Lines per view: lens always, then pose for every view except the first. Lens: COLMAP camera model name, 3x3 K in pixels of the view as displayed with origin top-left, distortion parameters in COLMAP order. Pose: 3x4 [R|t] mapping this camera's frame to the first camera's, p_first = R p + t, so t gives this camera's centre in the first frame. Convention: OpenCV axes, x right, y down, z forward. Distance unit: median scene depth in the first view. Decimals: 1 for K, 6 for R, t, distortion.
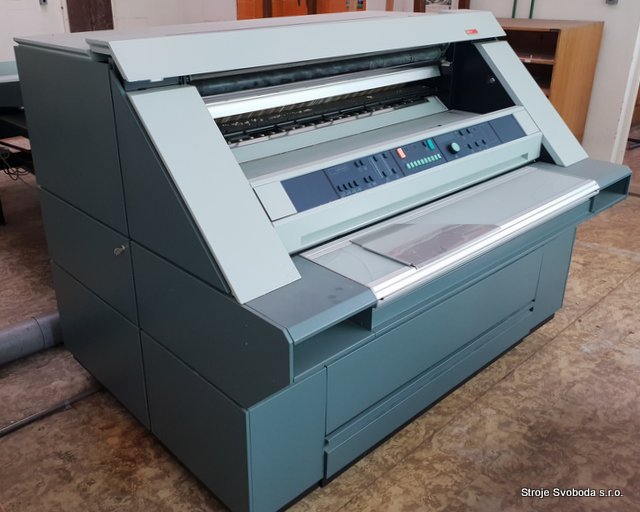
lens RADIAL K [[597.0, 0, 320.0], [0, 597.0, 256.0], [0, 0, 1]] dist [-0.014590, 0.084366]
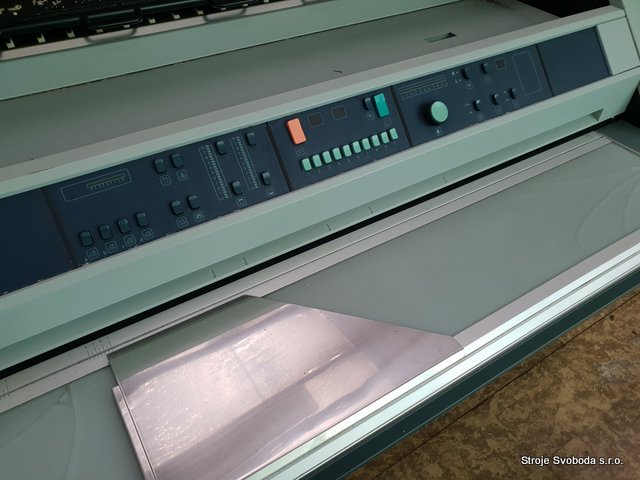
lens RADIAL K [[485.5, 0, 321.2], [0, 485.5, 255.1], [0, 0, 1]] dist [0.020533, -0.005136]
pose [[0.979614, 0.165782, -0.113456, 0.185980], [-0.116712, 0.929356, 0.350250, -0.189544], [0.163506, -0.329869, 0.929759, 0.548727]]
